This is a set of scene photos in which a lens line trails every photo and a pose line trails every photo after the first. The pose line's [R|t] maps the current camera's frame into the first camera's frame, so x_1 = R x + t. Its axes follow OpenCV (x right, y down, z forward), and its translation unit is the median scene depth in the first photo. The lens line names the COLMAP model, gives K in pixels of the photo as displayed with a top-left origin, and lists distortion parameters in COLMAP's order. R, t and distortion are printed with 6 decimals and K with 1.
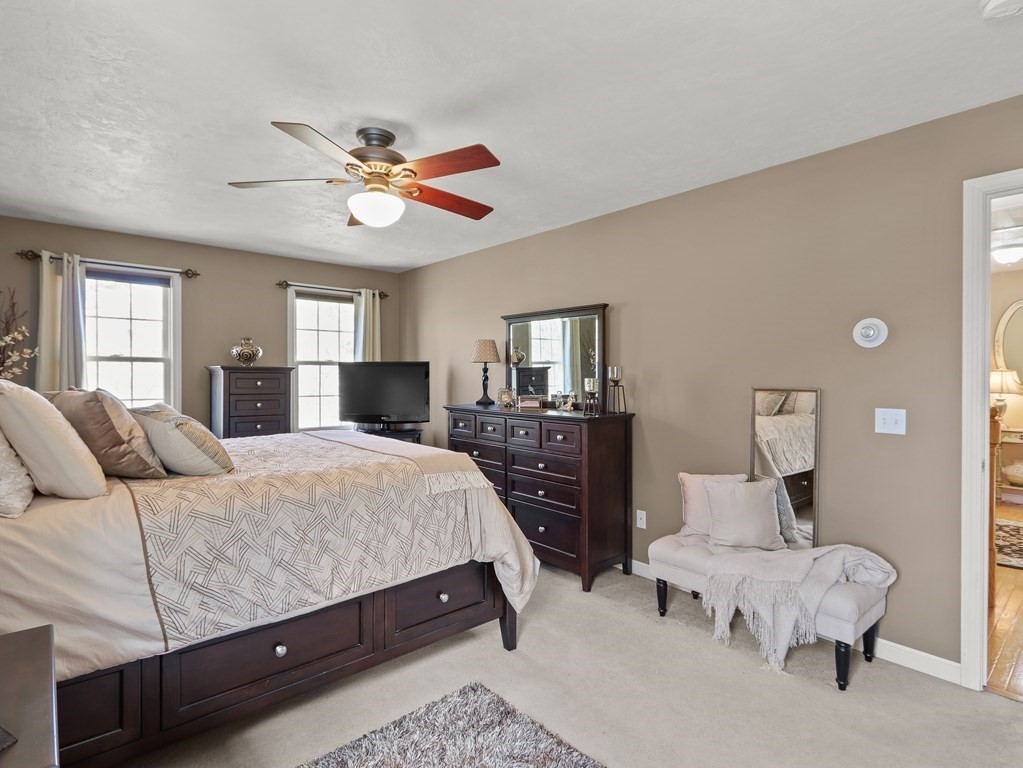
lens RADIAL K [[525.5, 0, 511.5], [0, 525.5, 384.0], [0, 0, 1]] dist [0.001725, 0.000160]
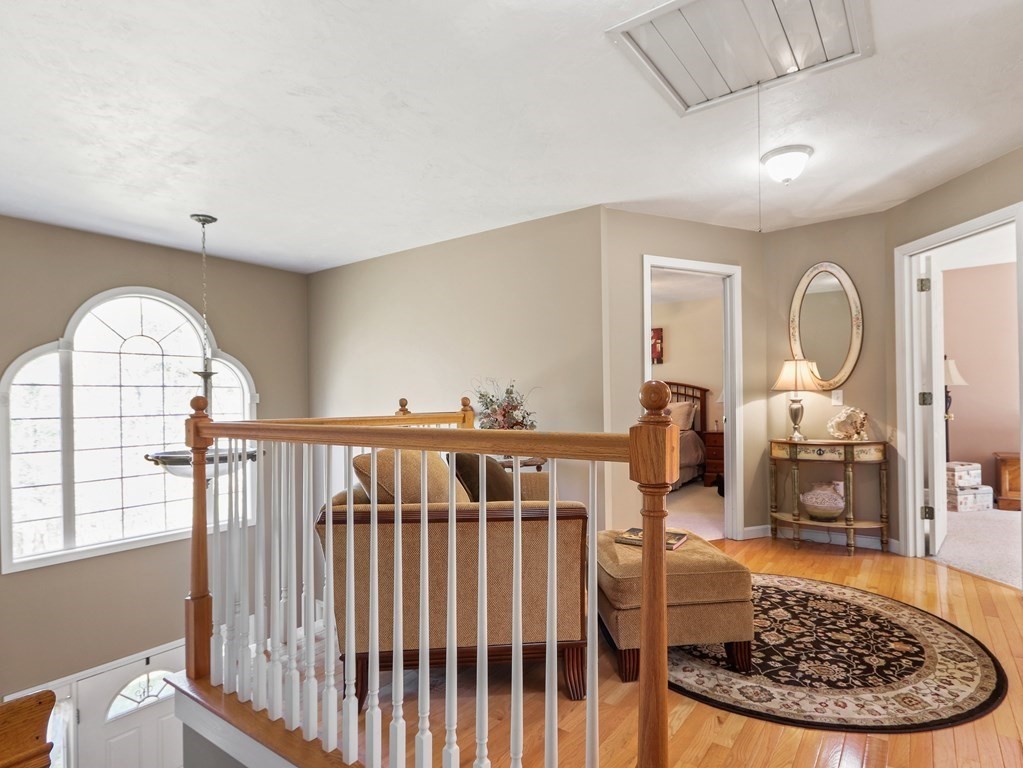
lens RADIAL K [[525.5, 0, 511.5], [0, 525.5, 384.0], [0, 0, 1]] dist [0.001725, 0.000160]
pose [[0.982175, 0.007174, 0.187834, 0.393932], [-0.000730, 0.999409, -0.034354, 0.031363], [-0.187969, 0.033604, 0.981600, 0.349957]]
